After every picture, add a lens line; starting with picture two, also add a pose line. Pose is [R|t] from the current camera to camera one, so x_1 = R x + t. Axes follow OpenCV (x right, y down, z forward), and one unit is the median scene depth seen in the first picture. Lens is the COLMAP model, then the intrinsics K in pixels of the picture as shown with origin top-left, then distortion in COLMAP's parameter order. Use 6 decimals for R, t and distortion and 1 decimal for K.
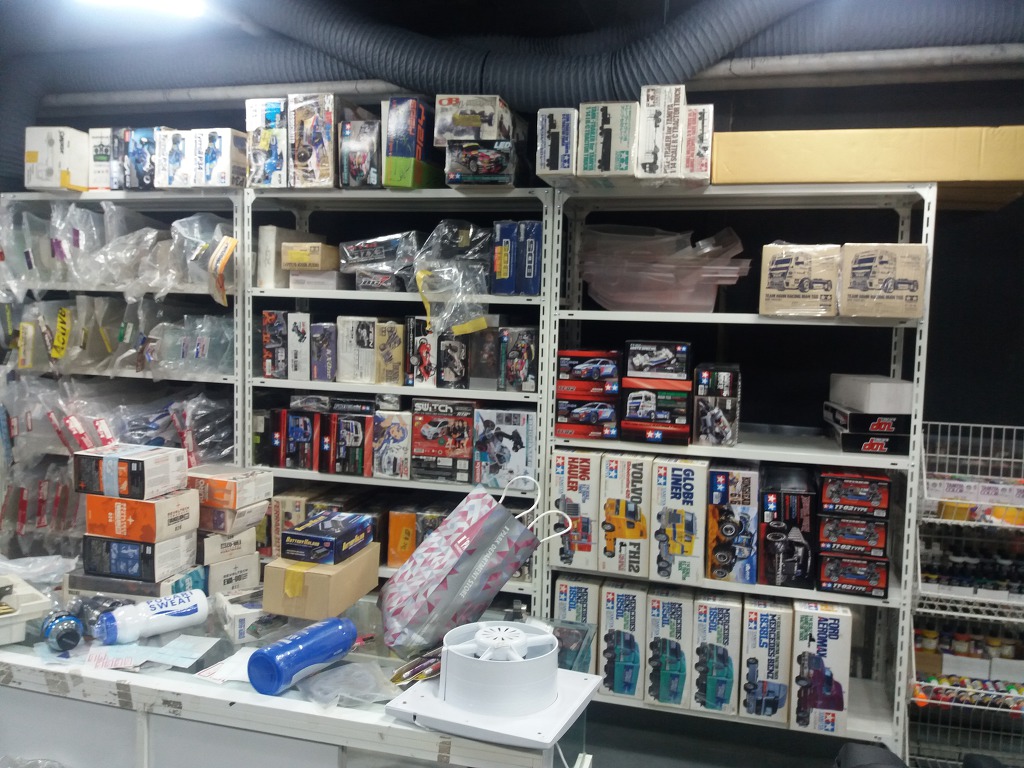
lens RADIAL K [[838.8, 0, 512.3], [0, 838.8, 363.0], [0, 0, 1]] dist [0.089607, -0.196801]
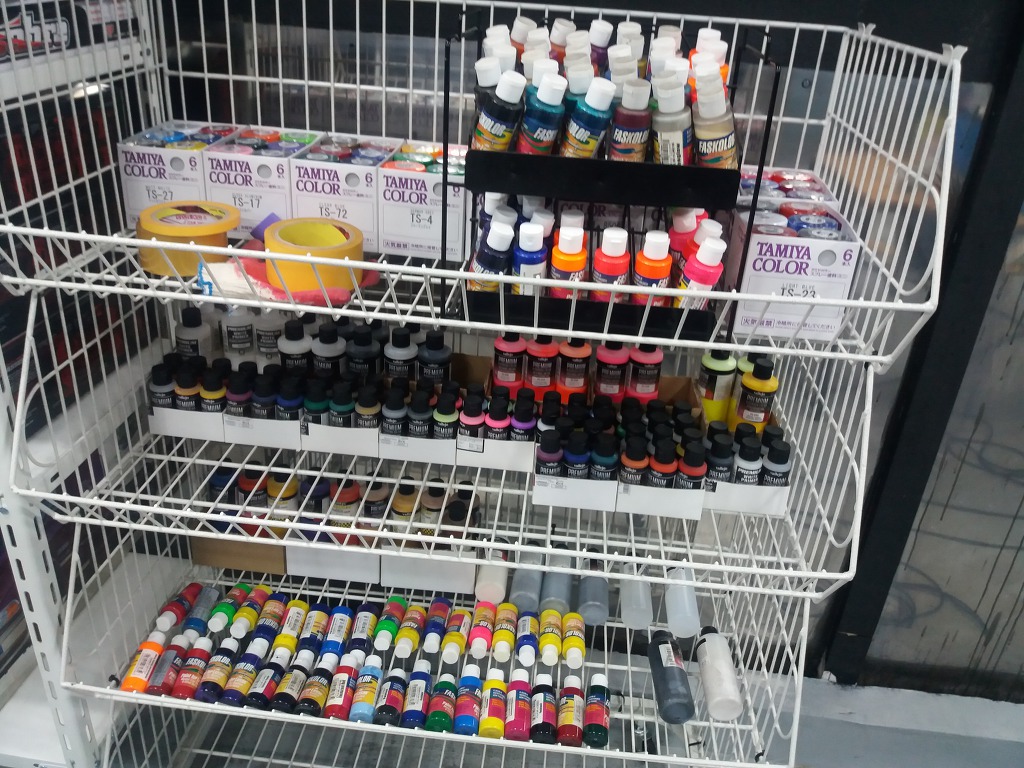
lens RADIAL K [[838.8, 0, 512.3], [0, 838.8, 363.0], [0, 0, 1]] dist [0.089607, -0.196801]
pose [[0.983770, -0.045255, 0.173635, 0.572761], [-0.027214, 0.918850, 0.393667, 0.076828], [-0.177359, -0.392003, 0.902706, 0.617898]]
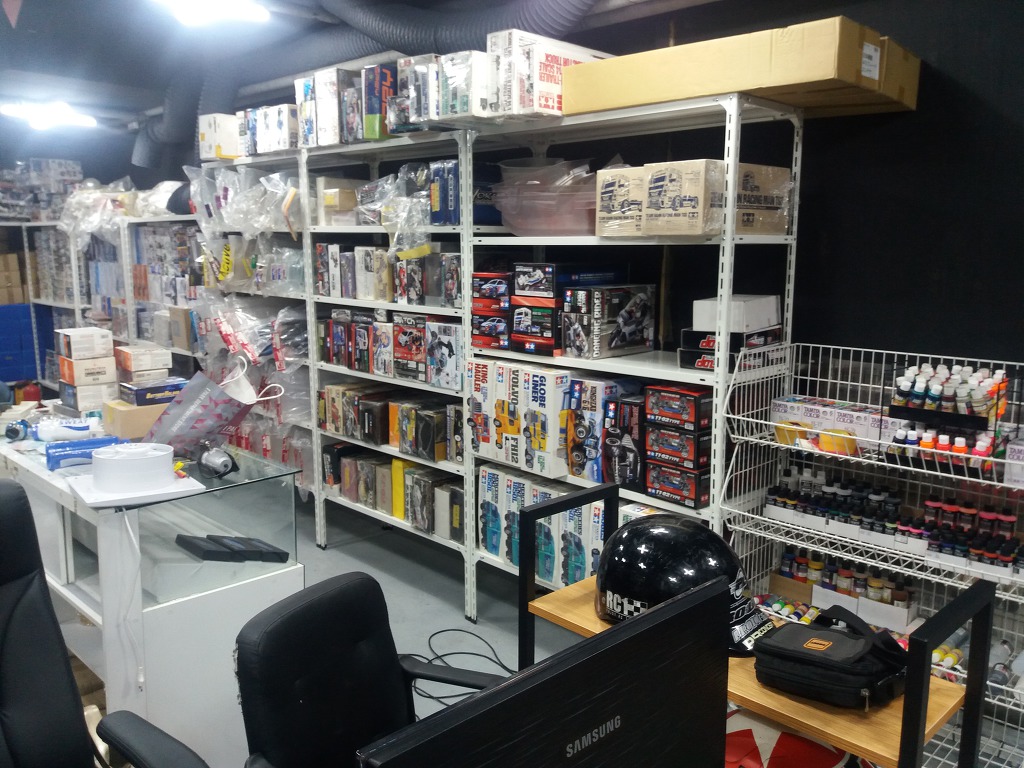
lens RADIAL K [[821.1, 0, 512.3], [0, 821.1, 374.7], [0, 0, 1]] dist [0.136781, -0.340246]
pose [[0.874663, 0.054130, -0.481700, 0.675275], [-0.012174, 0.995885, 0.089805, 0.023809], [0.484579, -0.072685, 0.871723, 0.014192]]
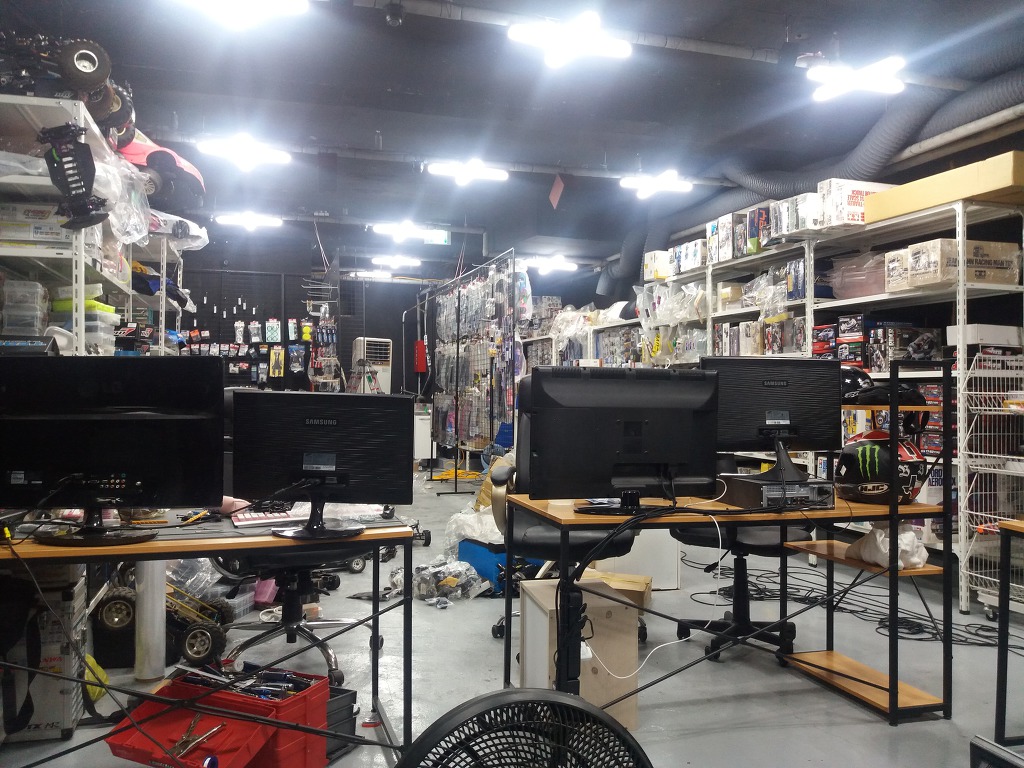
lens RADIAL K [[821.1, 0, 512.3], [0, 821.1, 374.7], [0, 0, 1]] dist [0.136781, -0.340246]
pose [[0.546196, -0.039272, -0.836736, 1.222879], [-0.045083, 0.996074, -0.076179, 0.259136], [0.836443, 0.079331, 0.542281, -0.524059]]
